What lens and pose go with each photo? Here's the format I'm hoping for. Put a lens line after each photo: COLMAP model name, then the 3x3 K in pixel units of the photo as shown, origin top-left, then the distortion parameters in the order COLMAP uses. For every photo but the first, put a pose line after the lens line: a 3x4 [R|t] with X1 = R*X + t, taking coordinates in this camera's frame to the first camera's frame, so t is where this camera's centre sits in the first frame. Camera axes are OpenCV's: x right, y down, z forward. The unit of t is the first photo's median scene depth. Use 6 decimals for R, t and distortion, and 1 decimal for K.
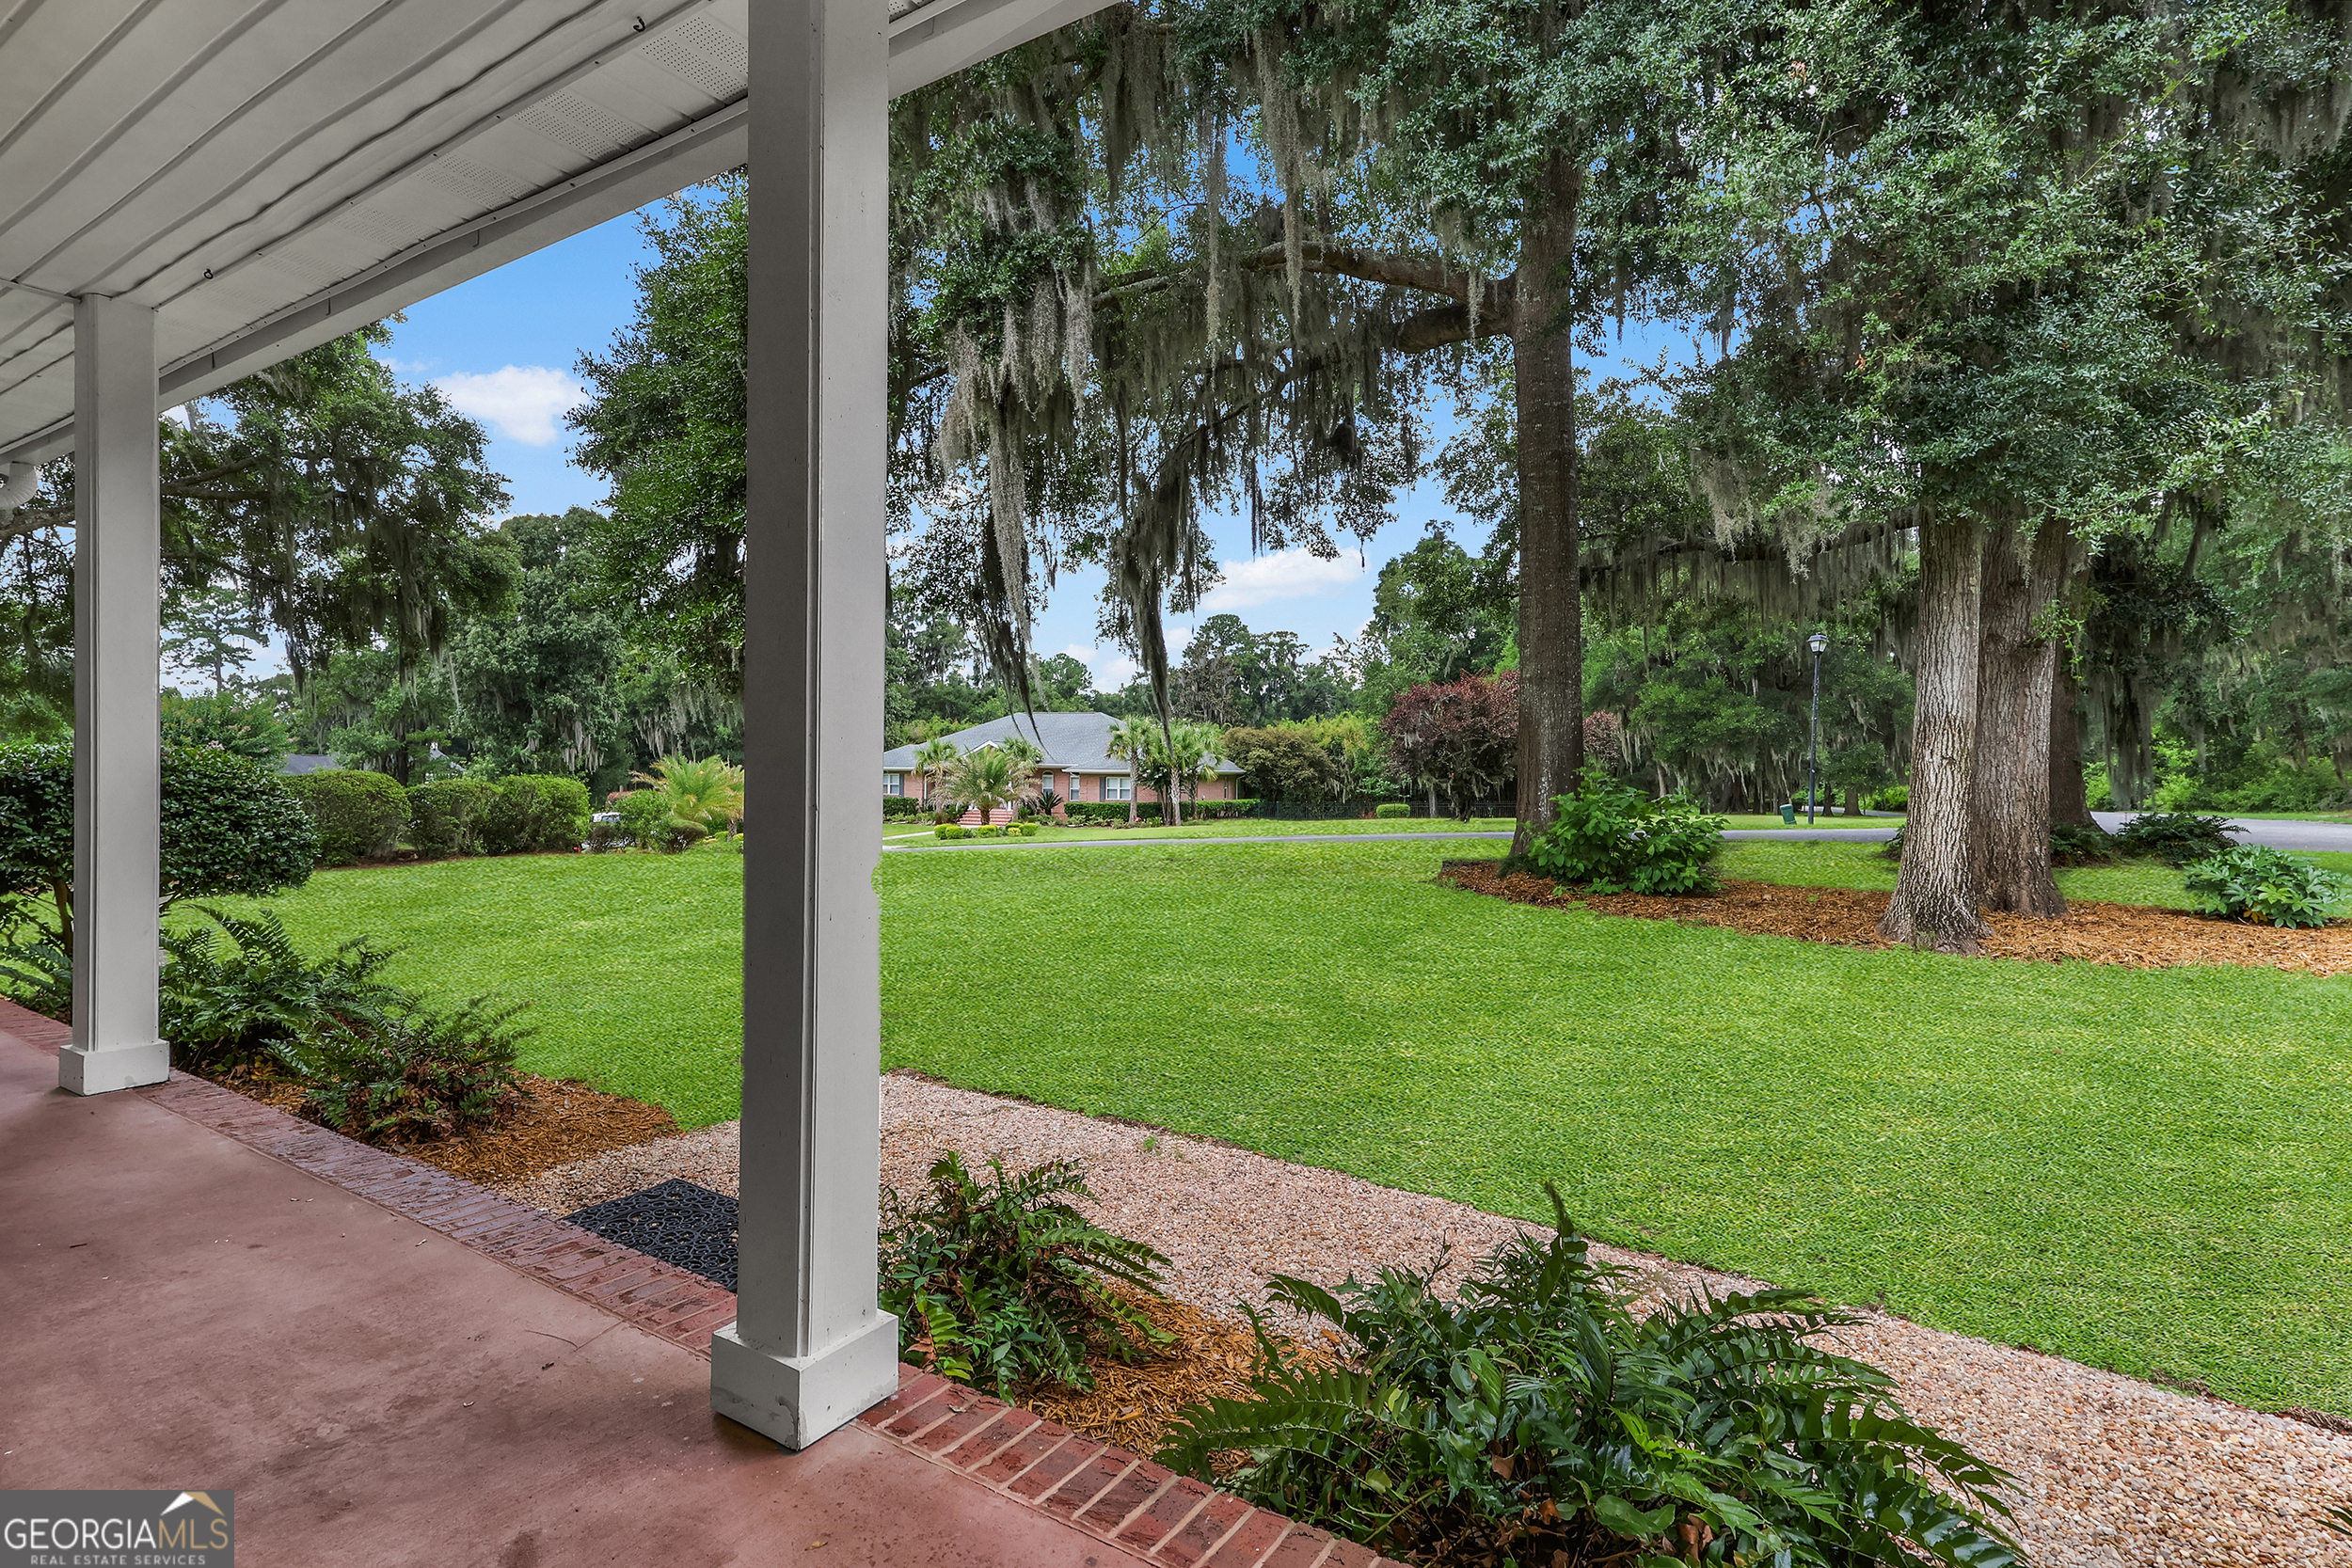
lens RADIAL K [[1125.0, 0, 1170.6], [0, 1125.0, 787.8], [0, 0, 1]] dist [0.005733, 0.000087]
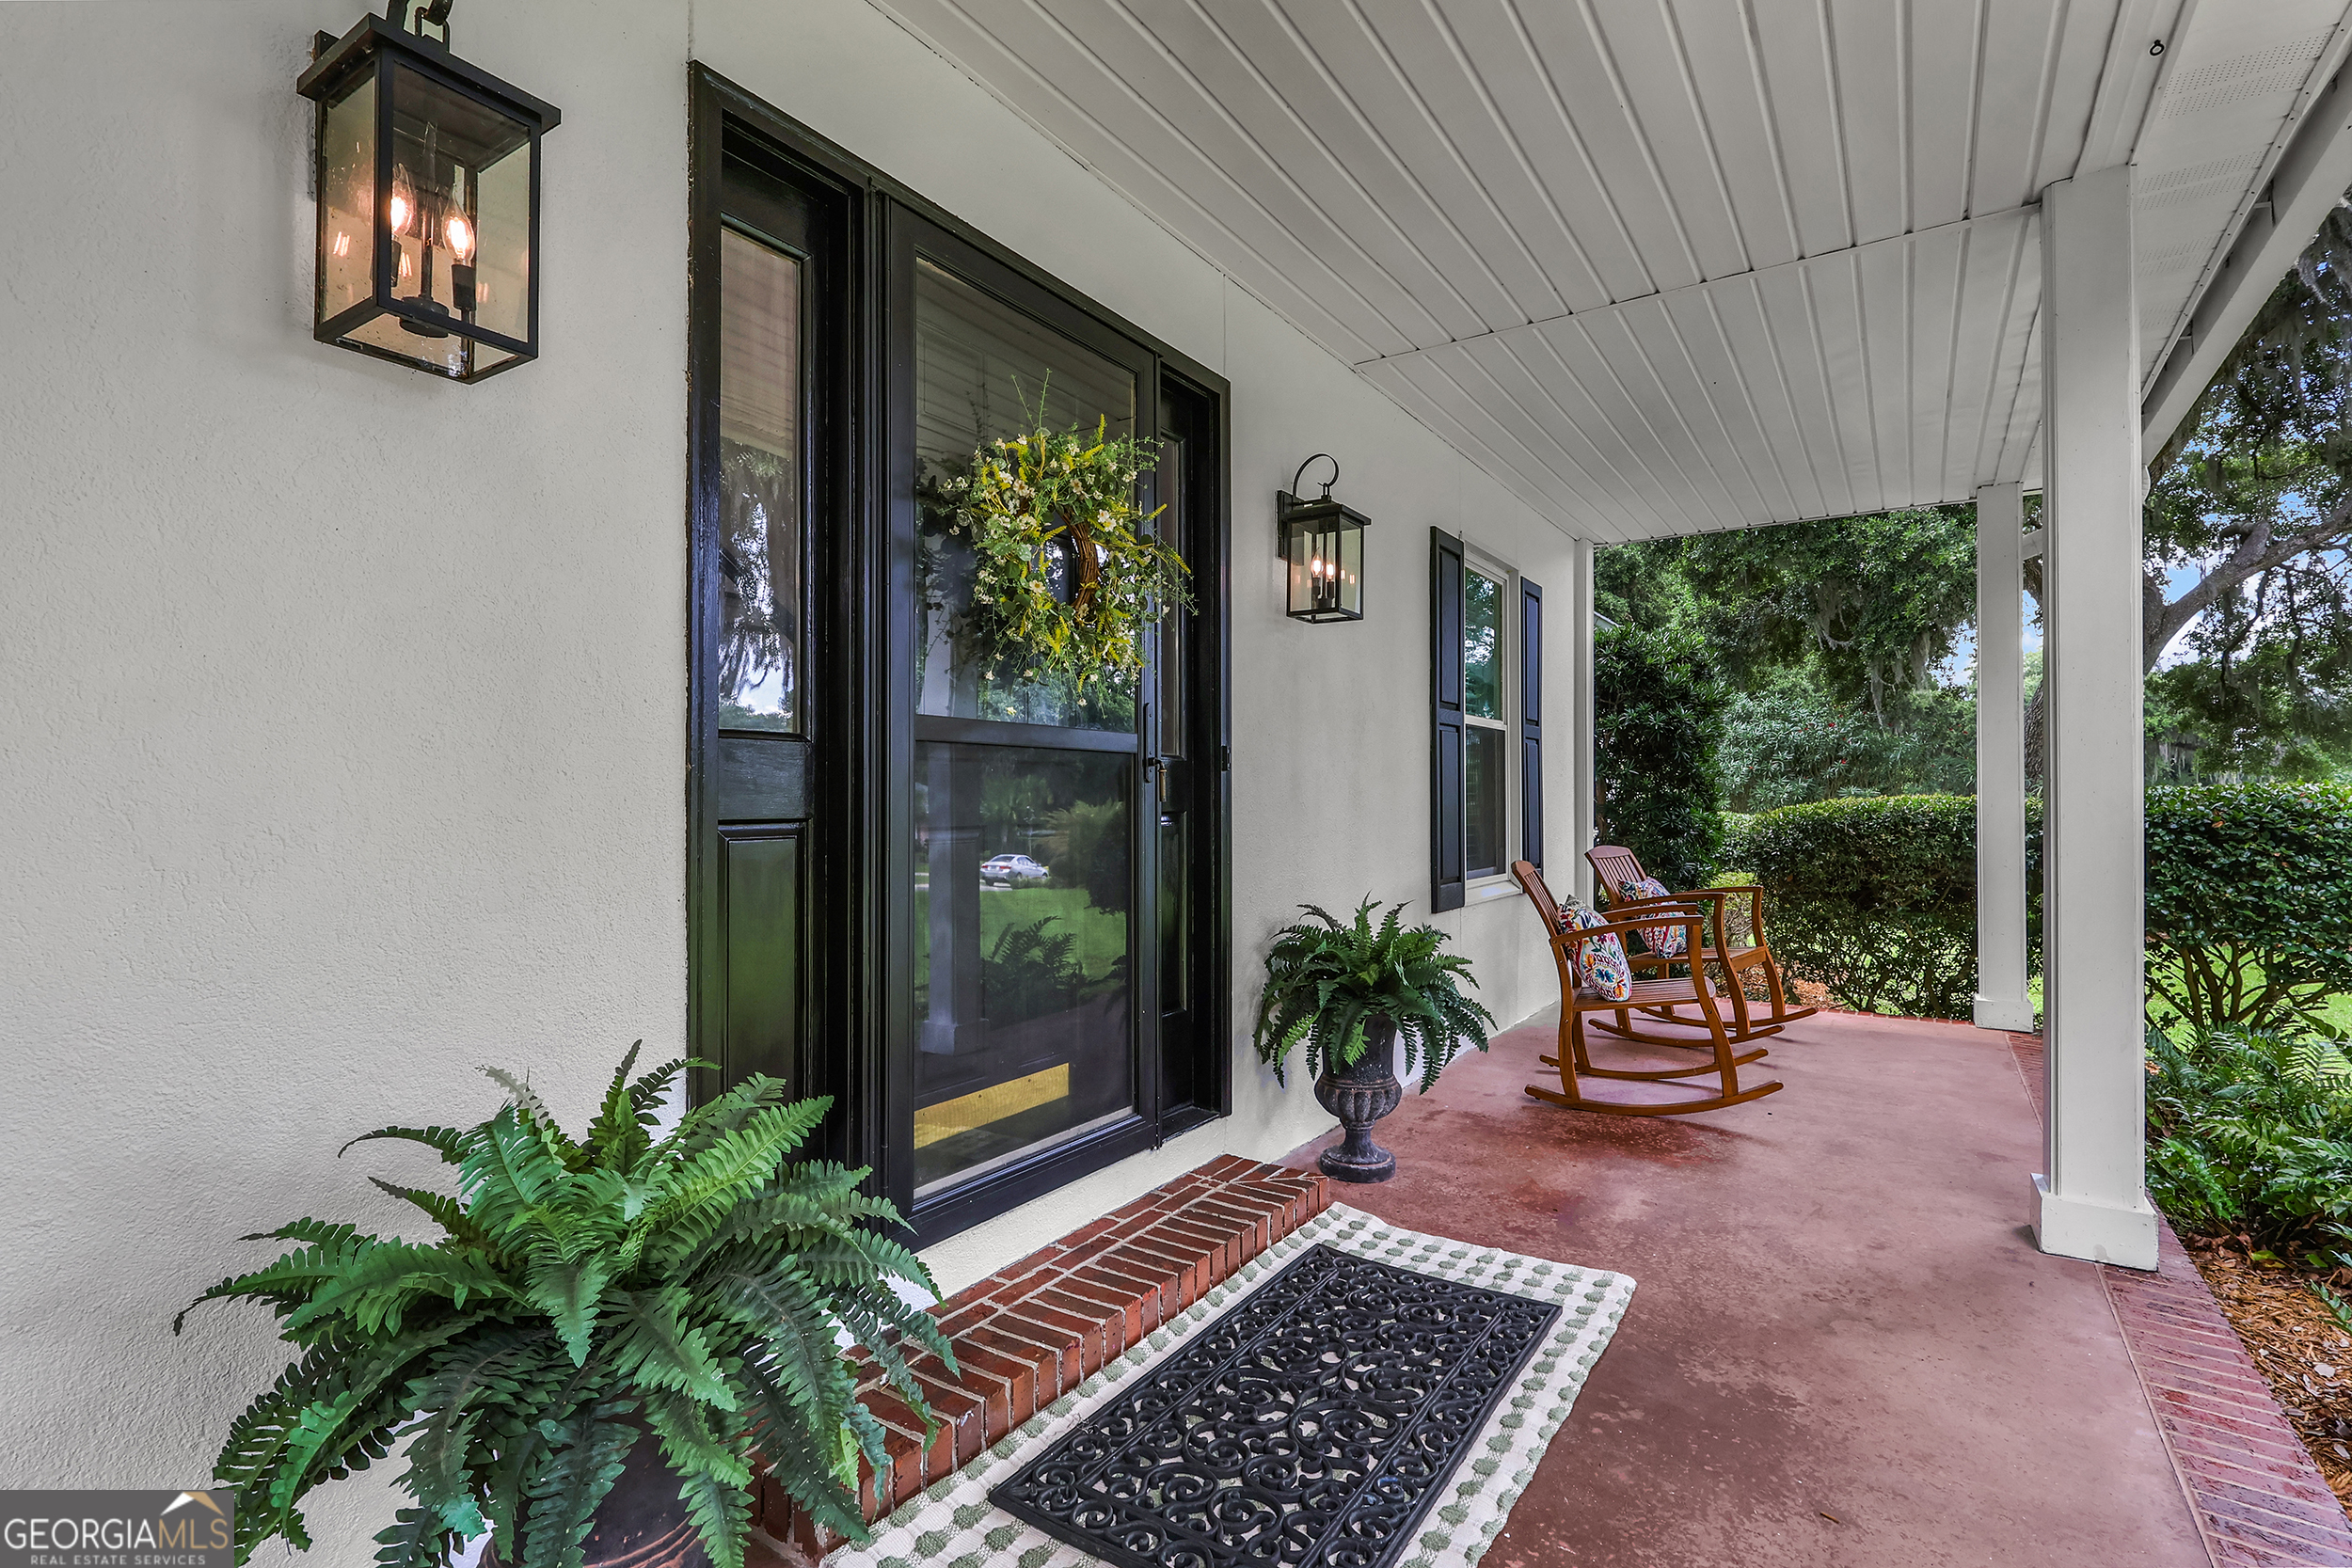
lens RADIAL K [[1125.0, 0, 1170.6], [0, 1125.0, 787.8], [0, 0, 1]] dist [0.005733, 0.000087]
pose [[-0.028530, -0.023146, -0.999325, -0.040751], [-0.016991, 0.999599, -0.022667, -0.001643], [0.999449, 0.016333, -0.028912, 0.094891]]
